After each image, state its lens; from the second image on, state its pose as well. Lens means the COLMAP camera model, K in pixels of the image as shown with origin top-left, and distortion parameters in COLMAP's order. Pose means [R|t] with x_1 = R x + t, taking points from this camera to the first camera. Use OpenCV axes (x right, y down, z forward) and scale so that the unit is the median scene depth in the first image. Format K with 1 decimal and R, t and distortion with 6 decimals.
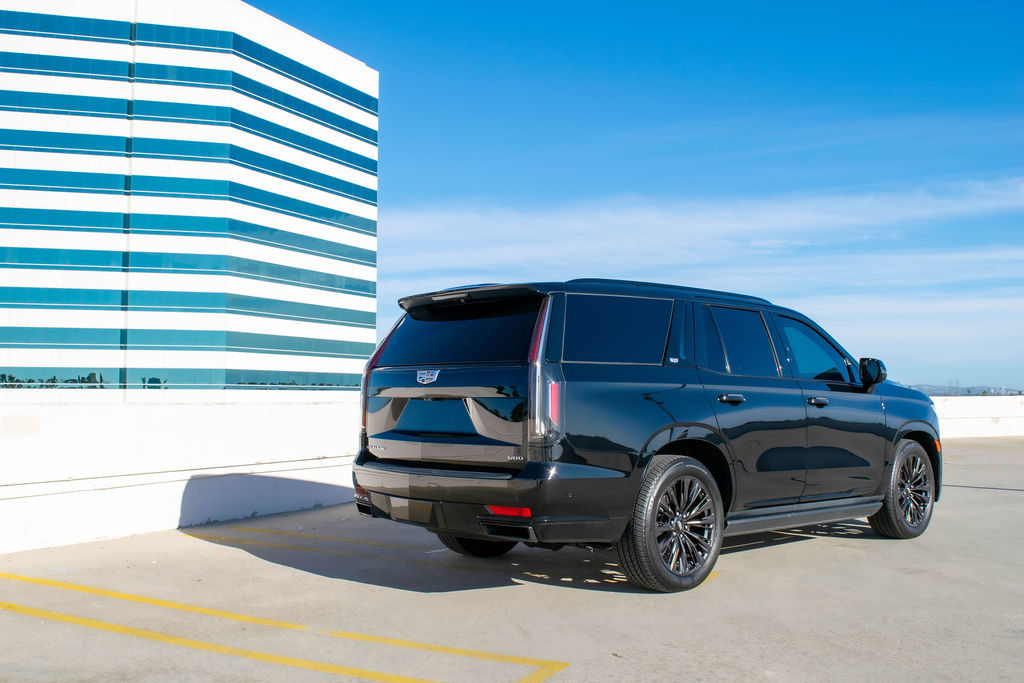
lens RADIAL K [[974.7, 0, 512.0], [0, 974.7, 341.5], [0, 0, 1]] dist [-0.070504, -0.000193]
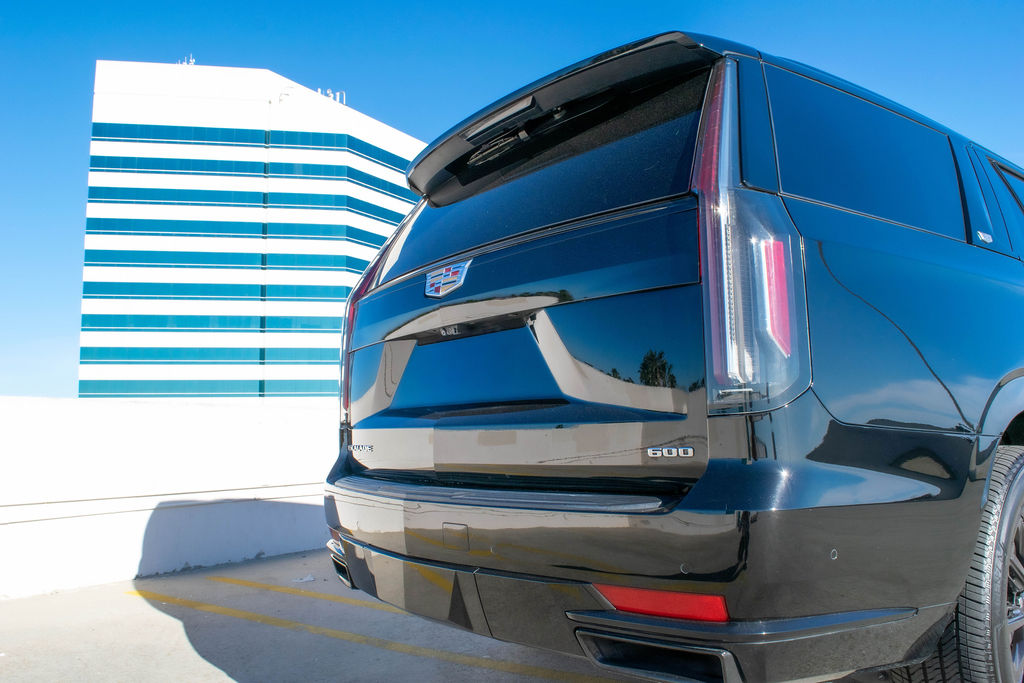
lens RADIAL K [[799.2, 0, 508.9], [0, 799.2, 341.5], [0, 0, 1]] dist [-0.091355, 0.015621]
pose [[0.995288, -0.029108, -0.092491, -0.022678], [0.023644, 0.997940, -0.059641, 0.077856], [0.094037, 0.057173, 0.993926, 0.574045]]
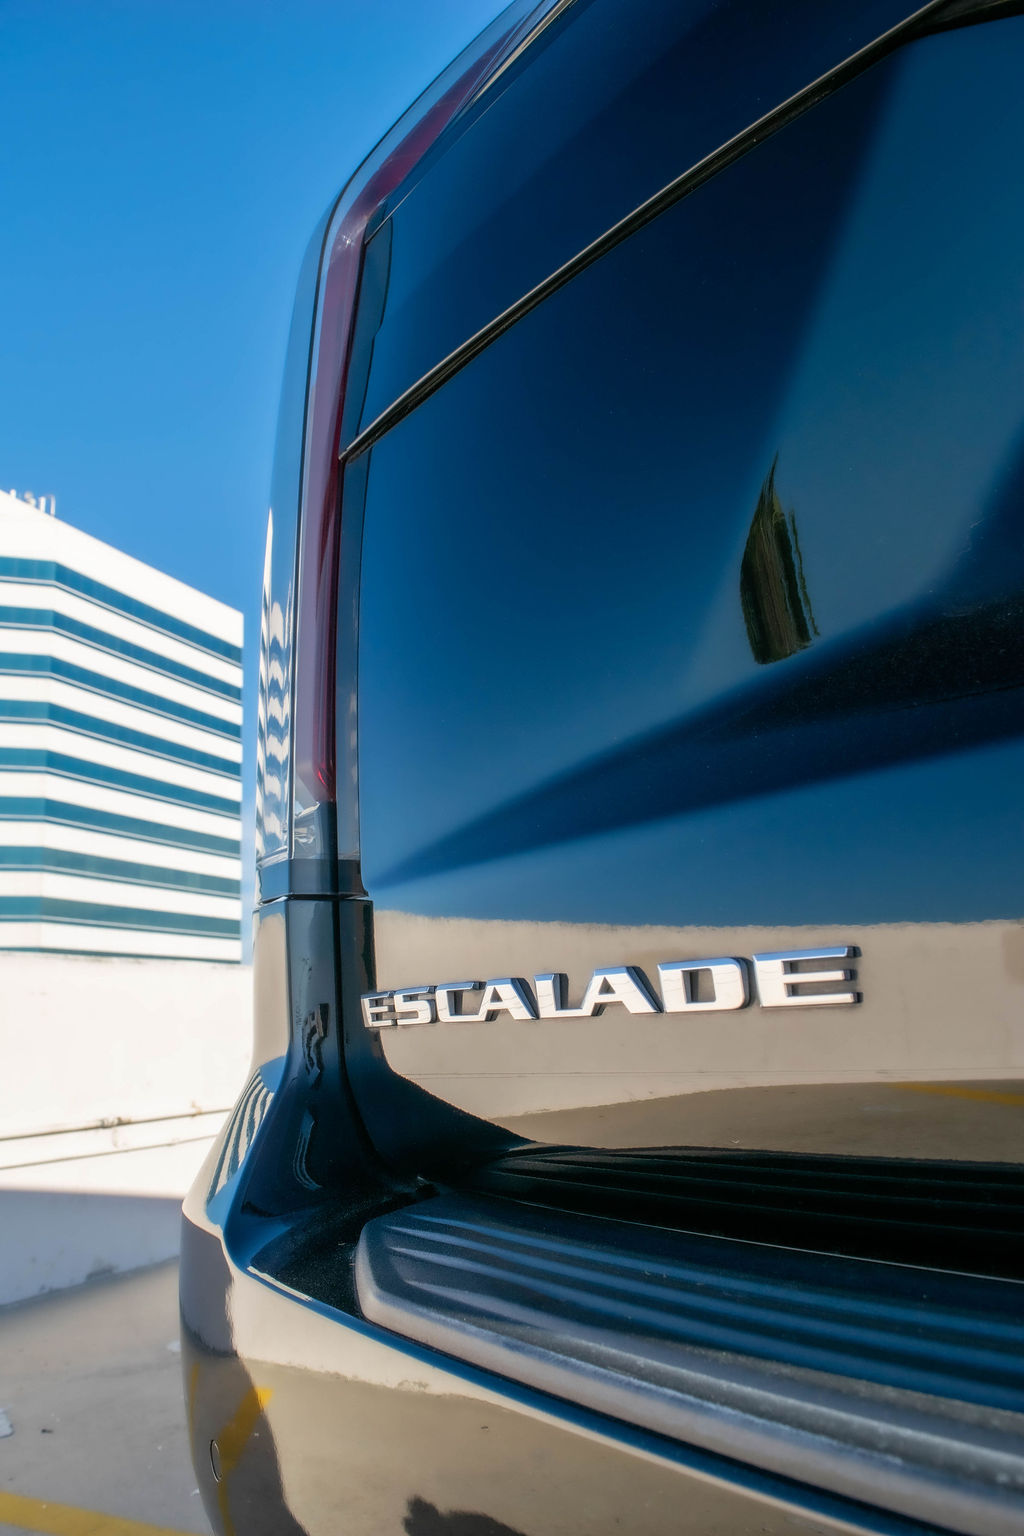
lens RADIAL K [[1194.6, 0, 503.0], [0, 1194.6, 780.4], [0, 0, 1]] dist [-0.090472, 0.015129]
pose [[0.996497, -0.020577, 0.081051, -0.144040], [0.032397, 0.988557, -0.147329, 0.102715], [-0.077092, 0.149439, 0.985761, 0.886633]]
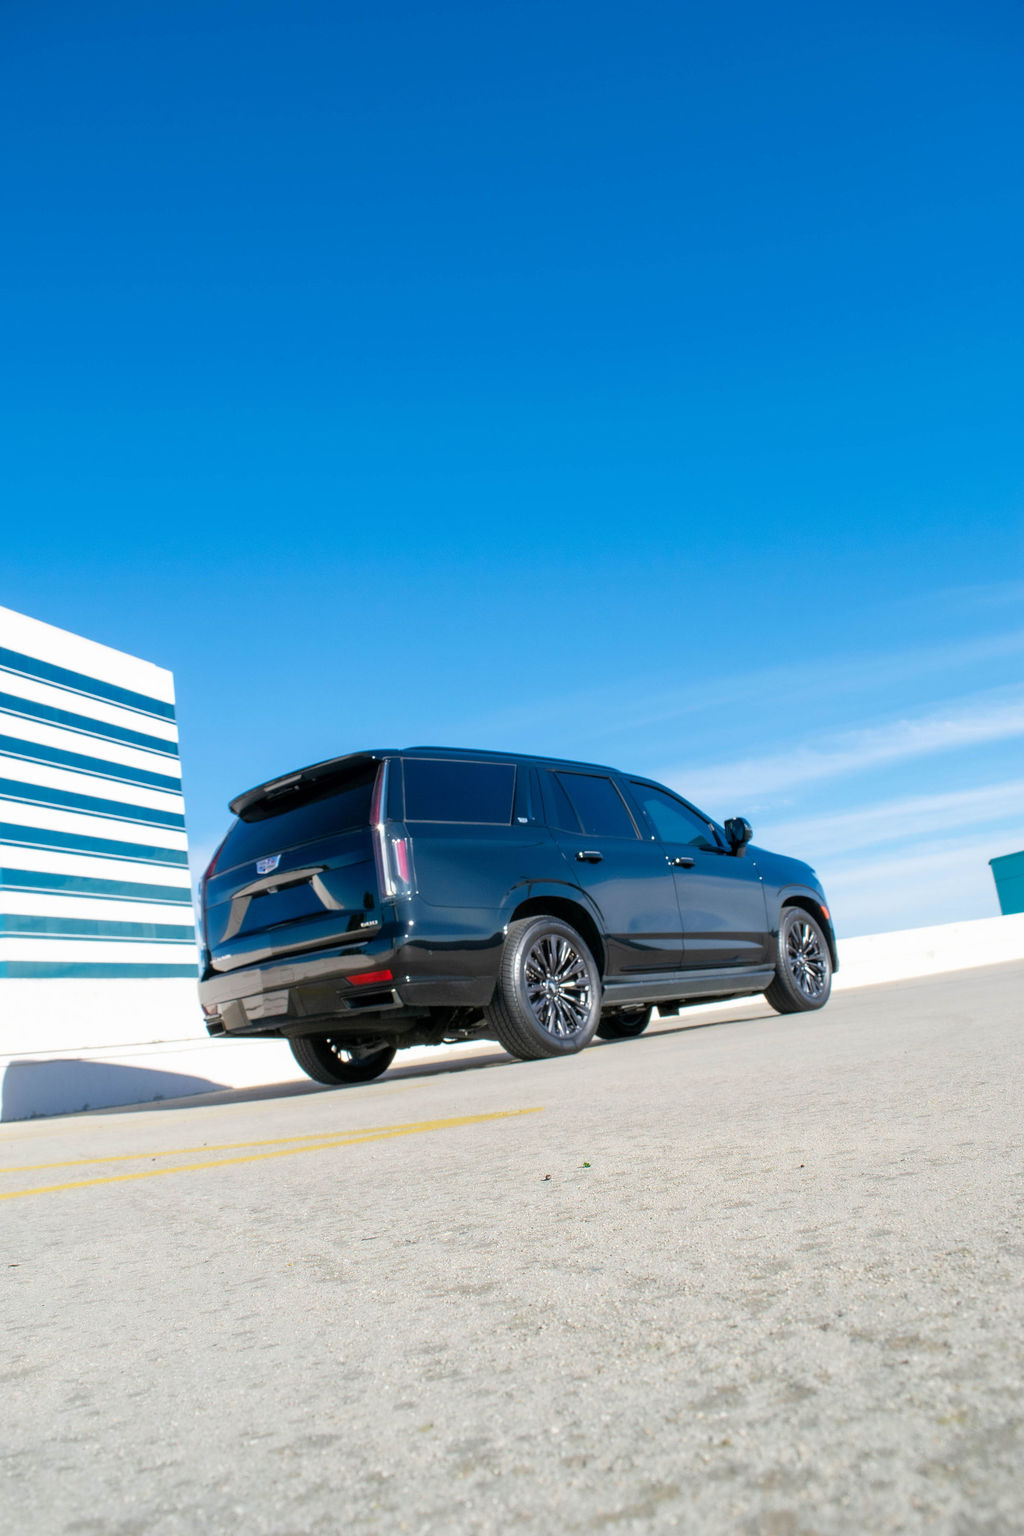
lens RADIAL K [[1198.8, 0, 502.6], [0, 1198.8, 780.8], [0, 0, 1]] dist [-0.091355, 0.015621]
pose [[0.984772, -0.118127, 0.127556, -0.000808], [0.137402, 0.978352, -0.154751, 0.149971], [-0.106514, 0.169921, 0.979684, -0.159568]]
